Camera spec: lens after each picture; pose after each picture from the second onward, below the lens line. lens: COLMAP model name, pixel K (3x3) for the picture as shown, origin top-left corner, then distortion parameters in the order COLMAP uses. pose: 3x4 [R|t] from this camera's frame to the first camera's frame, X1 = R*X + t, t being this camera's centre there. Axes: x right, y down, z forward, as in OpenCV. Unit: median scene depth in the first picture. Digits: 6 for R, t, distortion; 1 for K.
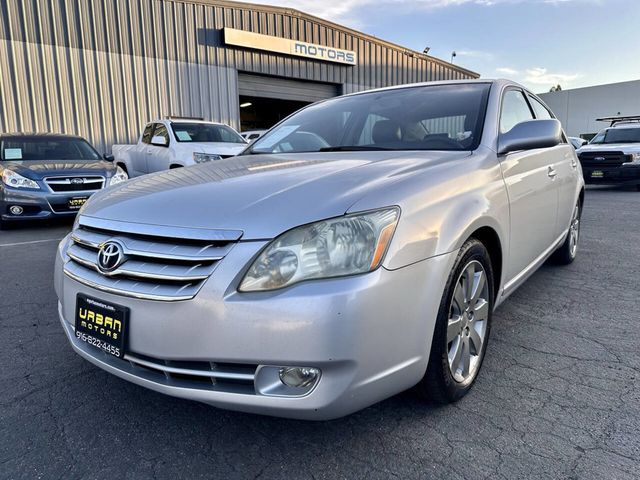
lens RADIAL K [[459.2, 0, 325.0], [0, 459.2, 238.3], [0, 0, 1]] dist [0.028571, -0.038820]
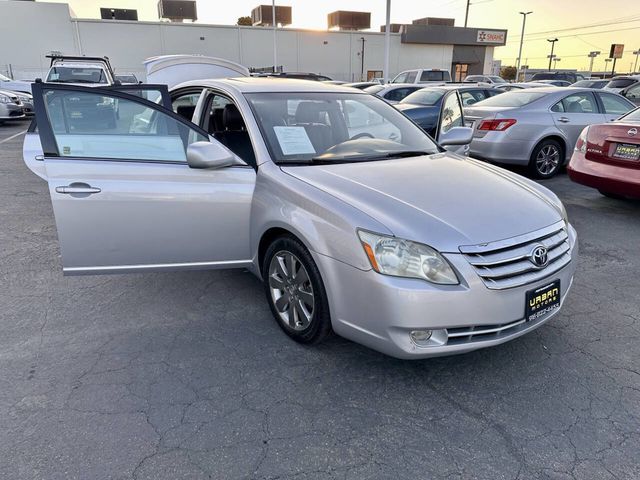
lens RADIAL K [[459.2, 0, 319.2], [0, 459.2, 228.0], [0, 0, 1]] dist [0.028571, -0.038820]
pose [[0.308585, -0.262198, 0.914345, -1.414062], [0.129422, 0.963892, 0.232727, -0.343735], [-0.942351, 0.046520, 0.331377, 0.809012]]
